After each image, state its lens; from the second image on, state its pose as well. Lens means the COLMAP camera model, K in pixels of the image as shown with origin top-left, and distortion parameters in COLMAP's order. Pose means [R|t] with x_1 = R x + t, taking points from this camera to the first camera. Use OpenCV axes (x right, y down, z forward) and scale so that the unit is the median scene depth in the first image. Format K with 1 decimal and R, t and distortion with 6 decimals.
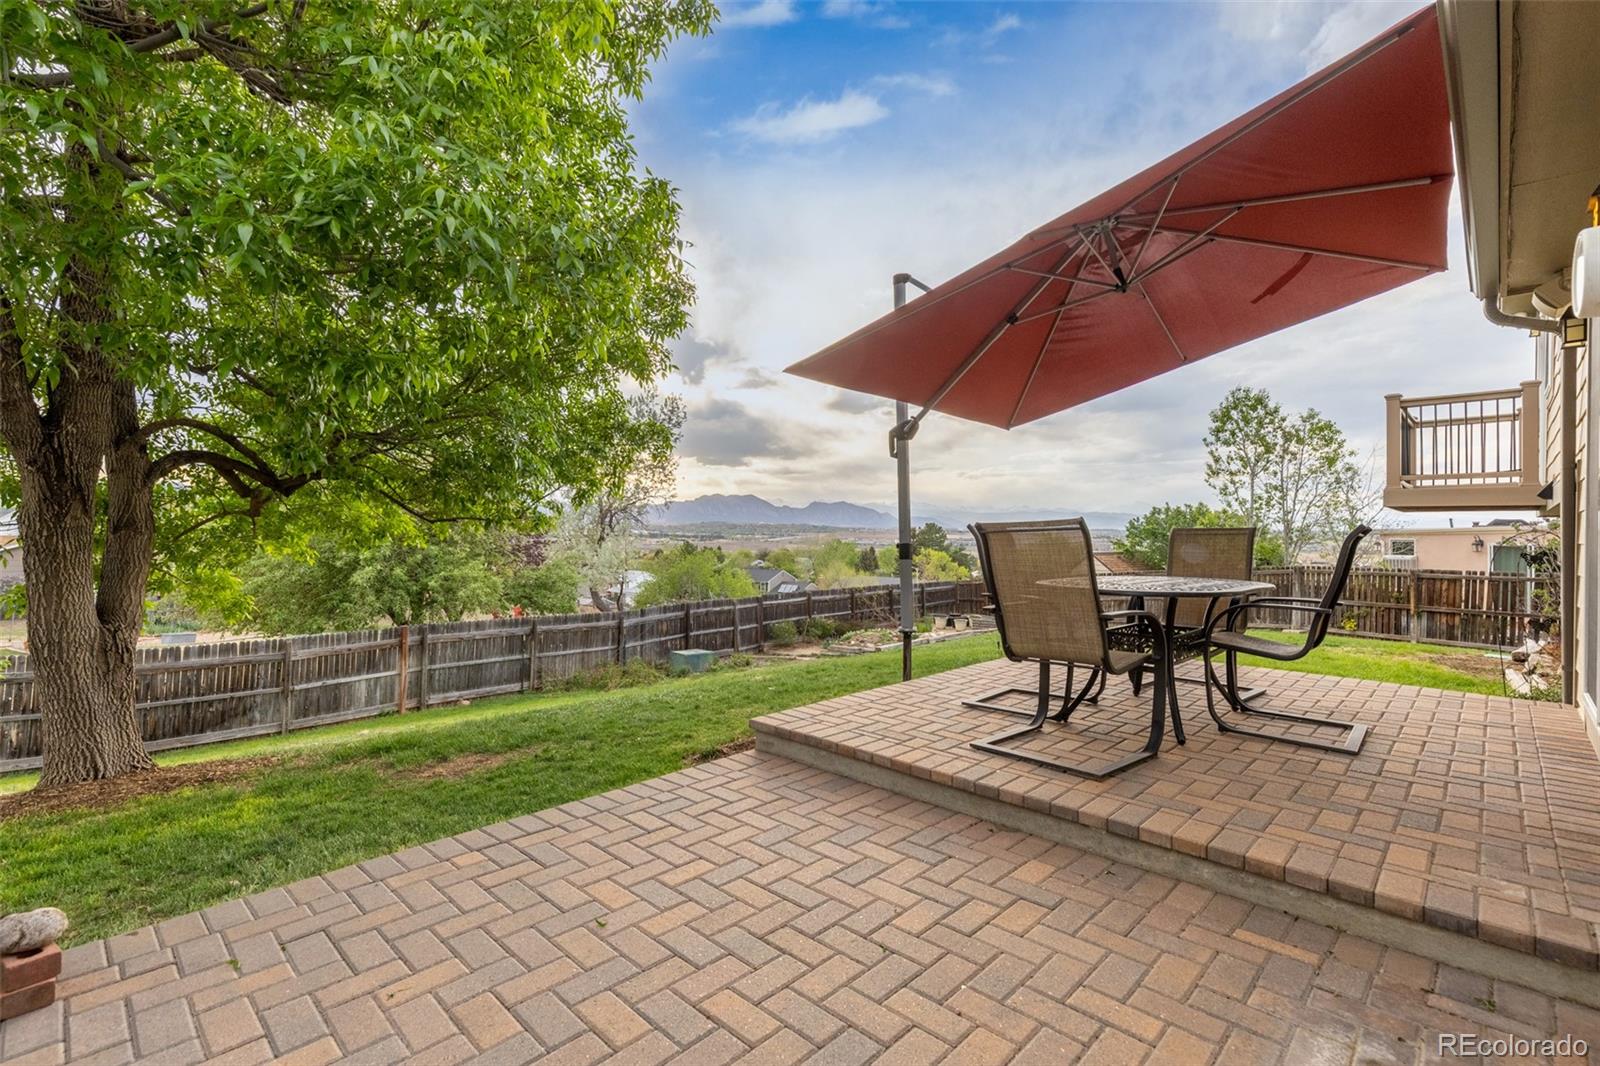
lens RADIAL K [[725.4, 0, 794.4], [0, 725.4, 532.2], [0, 0, 1]] dist [0.009877, -0.001902]
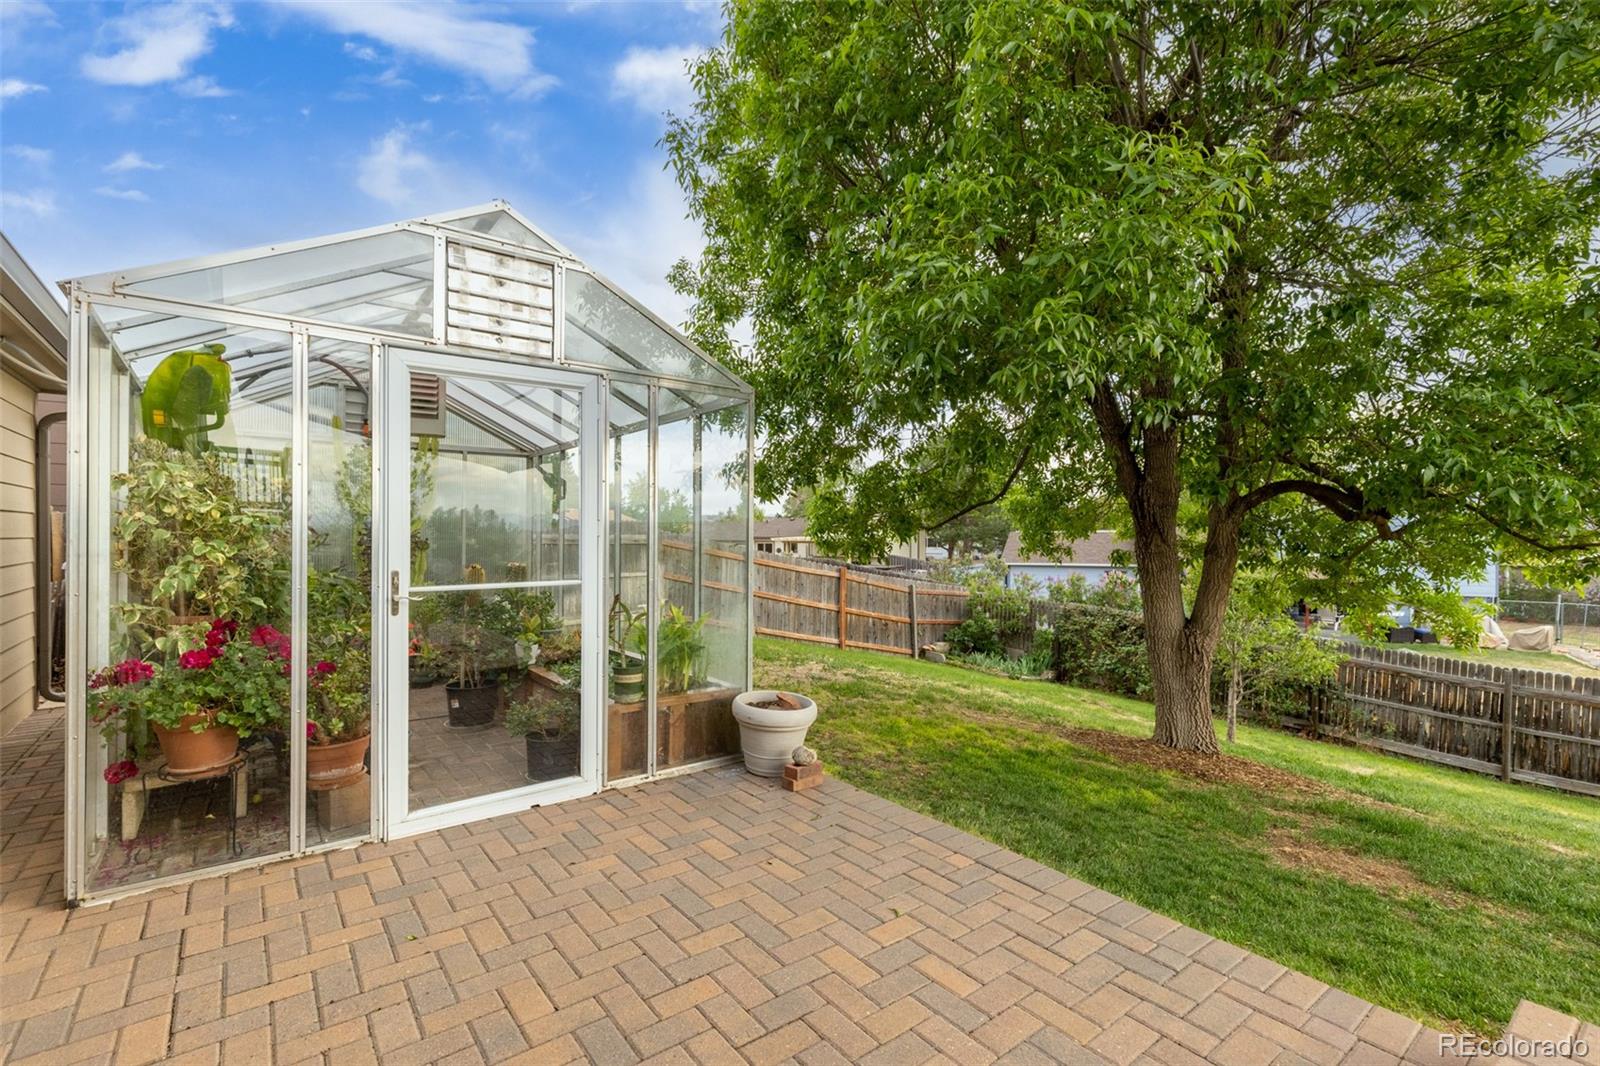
lens RADIAL K [[725.4, 0, 797.9], [0, 725.4, 531.4], [0, 0, 1]] dist [0.009877, -0.001902]
pose [[-0.144207, -0.002259, -0.989545, 0.454514], [-0.001731, 0.999996, -0.002031, -0.044640], [0.989546, 0.001420, -0.144210, 0.562076]]
